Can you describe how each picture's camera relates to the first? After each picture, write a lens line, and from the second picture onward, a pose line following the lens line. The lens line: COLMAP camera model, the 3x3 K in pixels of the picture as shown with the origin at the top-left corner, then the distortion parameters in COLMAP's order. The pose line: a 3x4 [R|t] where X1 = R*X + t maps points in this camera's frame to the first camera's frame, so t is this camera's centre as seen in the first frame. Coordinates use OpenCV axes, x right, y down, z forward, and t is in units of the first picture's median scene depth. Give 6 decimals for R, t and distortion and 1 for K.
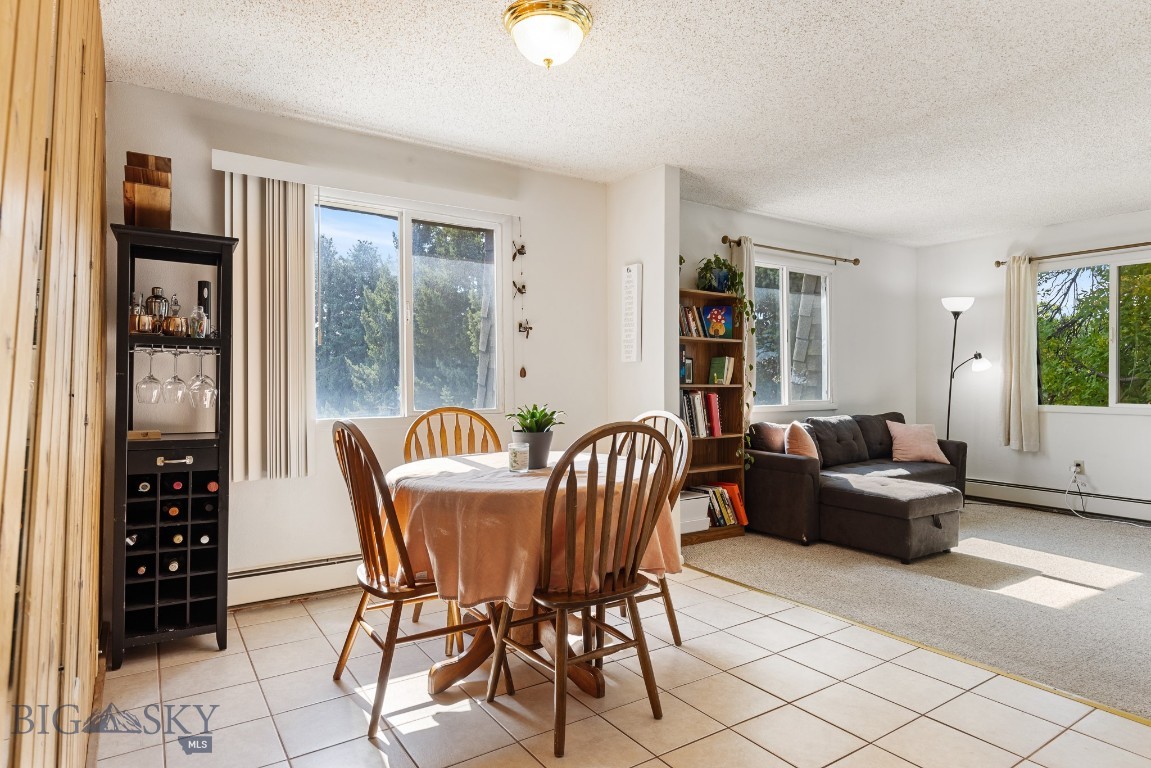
lens RADIAL K [[651.0, 0, 575.2], [0, 651.0, 383.0], [0, 0, 1]] dist [0.005797, 0.000378]
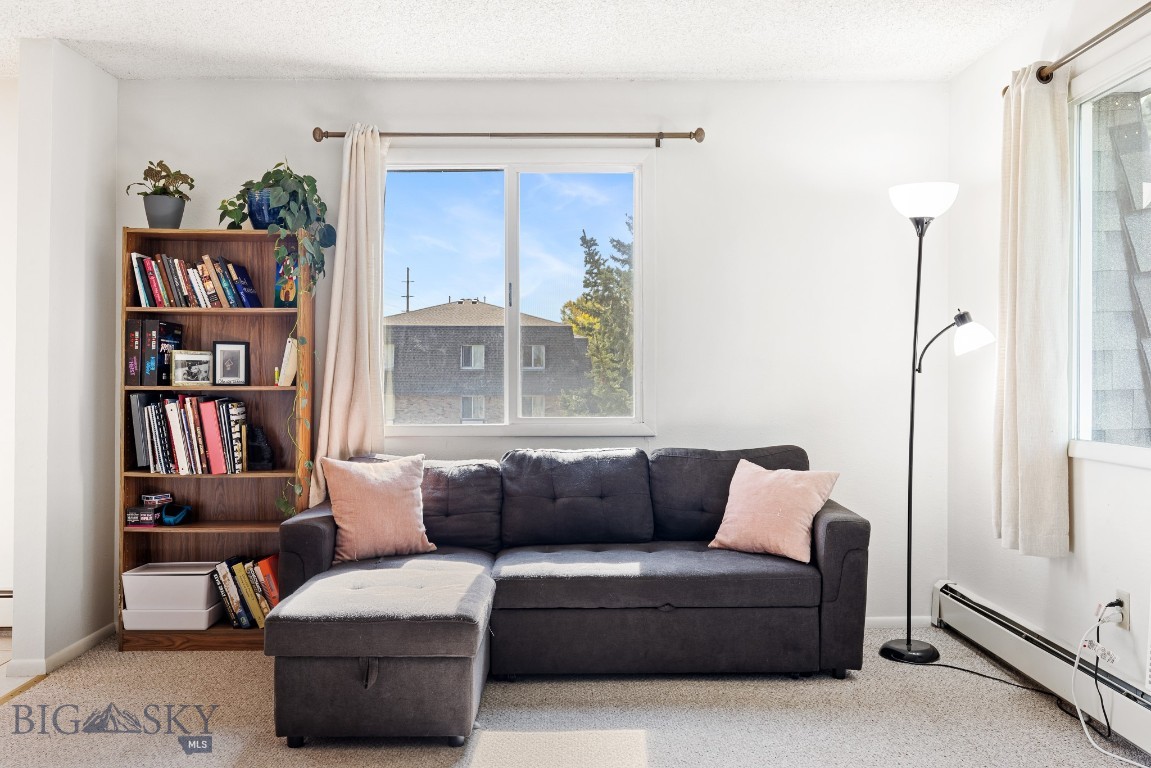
lens RADIAL K [[984.2, 0, 578.8], [0, 984.2, 377.8], [0, 0, 1]] dist [-0.002715, 0.015612]
pose [[0.838045, -0.002193, -0.545597, 0.927141], [0.002002, 0.999998, -0.000944, -0.003784], [0.545598, -0.000301, 0.838047, 0.407887]]
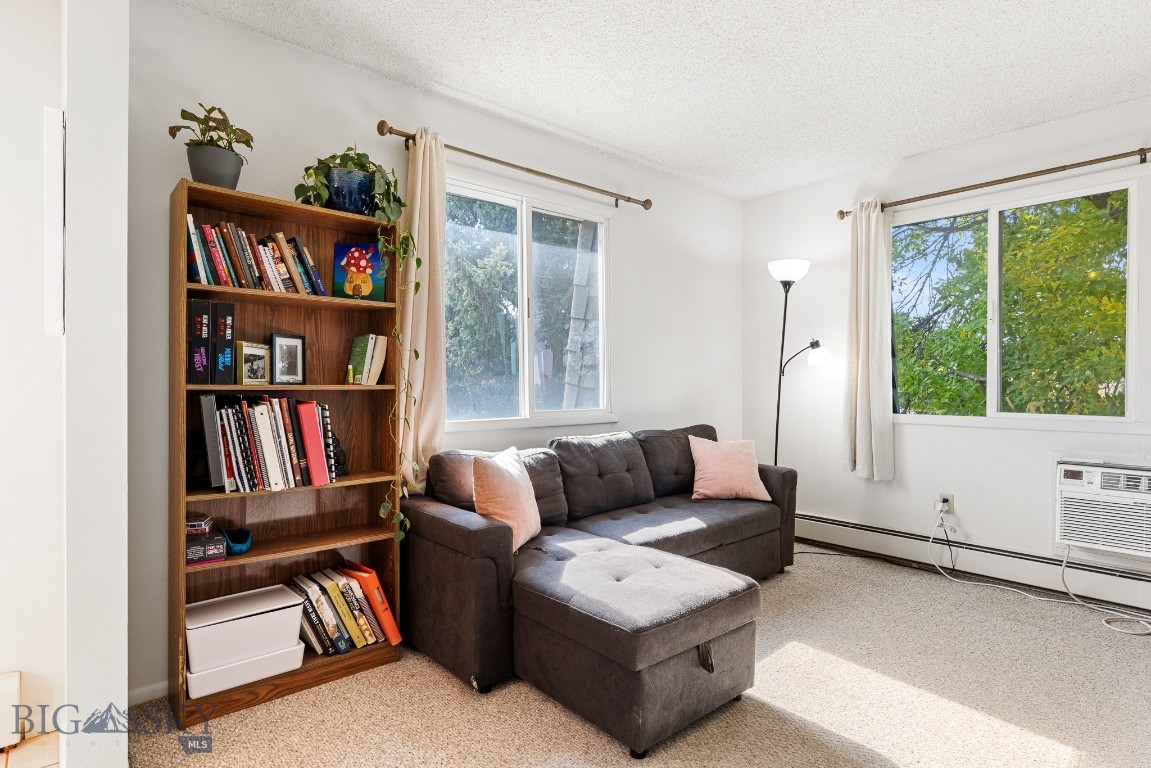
lens RADIAL K [[600.8, 0, 578.5], [0, 600.8, 385.1], [0, 0, 1]] dist [-0.001000, 0.000136]
pose [[0.991428, -0.000995, 0.130651, 0.340374], [0.000632, 0.999996, 0.002821, 0.001043], [-0.130653, -0.002715, 0.991424, 0.475132]]
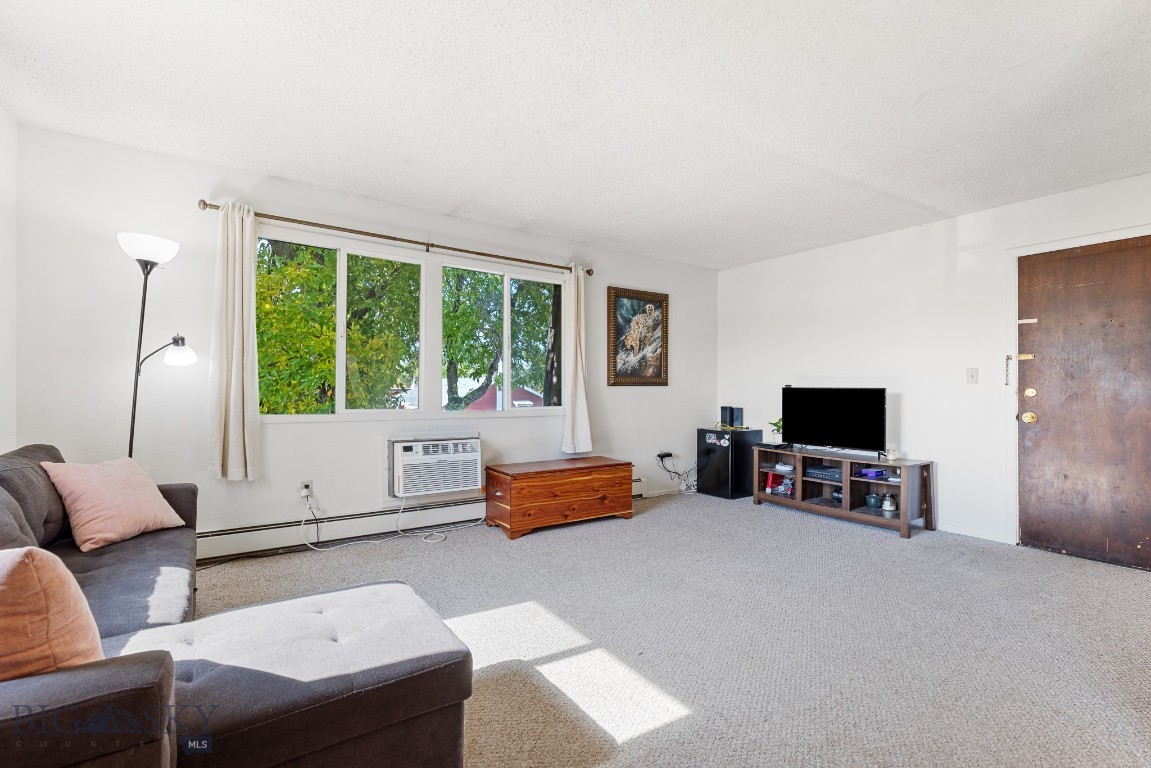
lens RADIAL K [[518.8, 0, 573.5], [0, 518.8, 390.9], [0, 0, 1]] dist [0.011148, -0.001673]
pose [[-0.023331, -0.004246, 0.999719, 0.131280], [-0.009106, 0.999950, 0.004035, 0.000996], [-0.999686, -0.009010, -0.023369, 0.776000]]
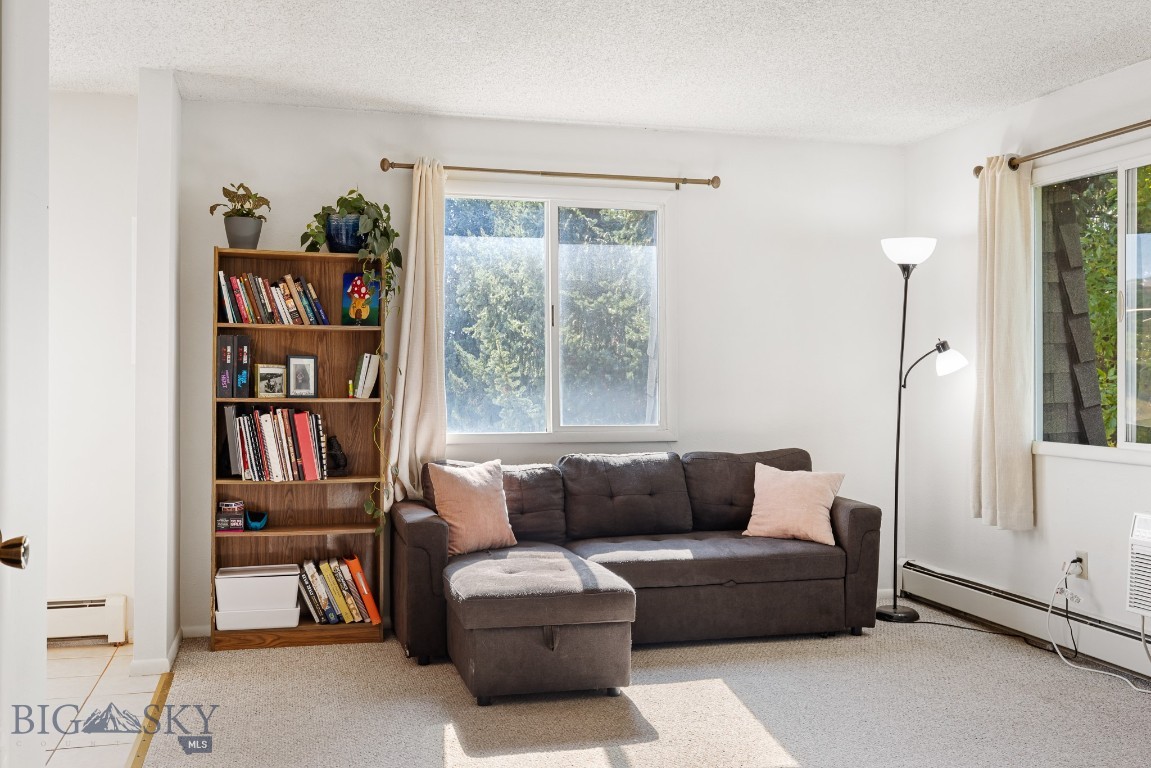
lens RADIAL K [[1103.7, 0, 572.0], [0, 1103.7, 379.2], [0, 0, 1]] dist [0.001299, 0.000000]
pose [[0.947060, 0.002705, -0.321044, 0.760400], [-0.003253, 0.999994, -0.001171, -0.015343], [0.321039, 0.002154, 0.947064, 0.061730]]
